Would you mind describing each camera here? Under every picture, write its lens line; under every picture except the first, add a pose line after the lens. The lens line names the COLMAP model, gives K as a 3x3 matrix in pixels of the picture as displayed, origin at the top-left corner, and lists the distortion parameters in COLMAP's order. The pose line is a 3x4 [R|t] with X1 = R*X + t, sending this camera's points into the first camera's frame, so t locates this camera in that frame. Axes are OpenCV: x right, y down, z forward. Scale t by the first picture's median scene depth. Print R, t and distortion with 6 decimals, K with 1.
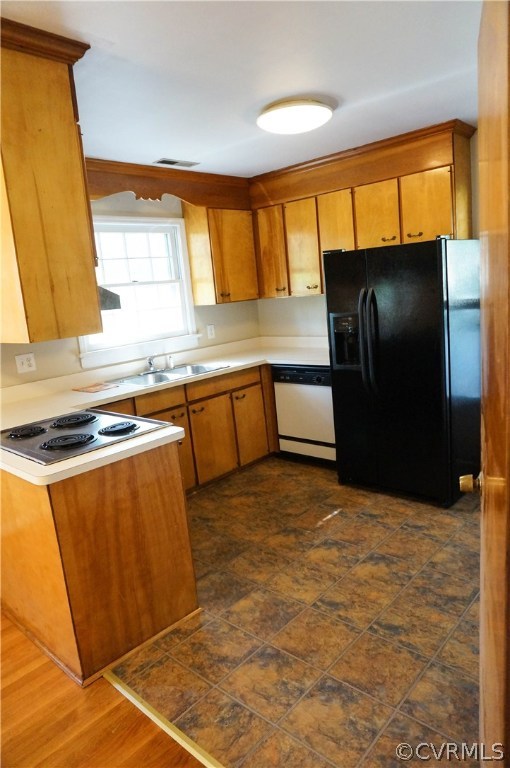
lens RADIAL K [[511.8, 0, 255.6], [0, 511.8, 381.9], [0, 0, 1]] dist [-0.001606, 0.001946]
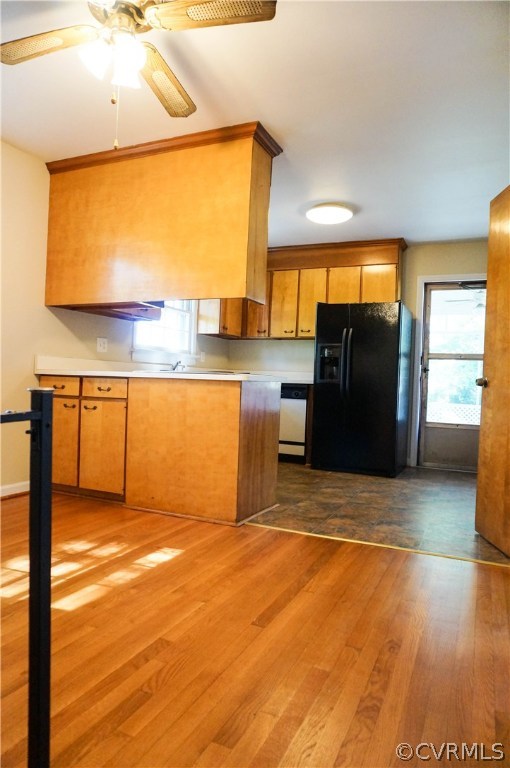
lens RADIAL K [[511.8, 0, 254.5], [0, 511.8, 385.7], [0, 0, 1]] dist [-0.001606, 0.001946]
pose [[0.943434, 0.122047, 0.308282, -0.453775], [-0.063955, 0.979312, -0.191983, 0.269467], [-0.325335, 0.161407, 0.931722, -0.275209]]
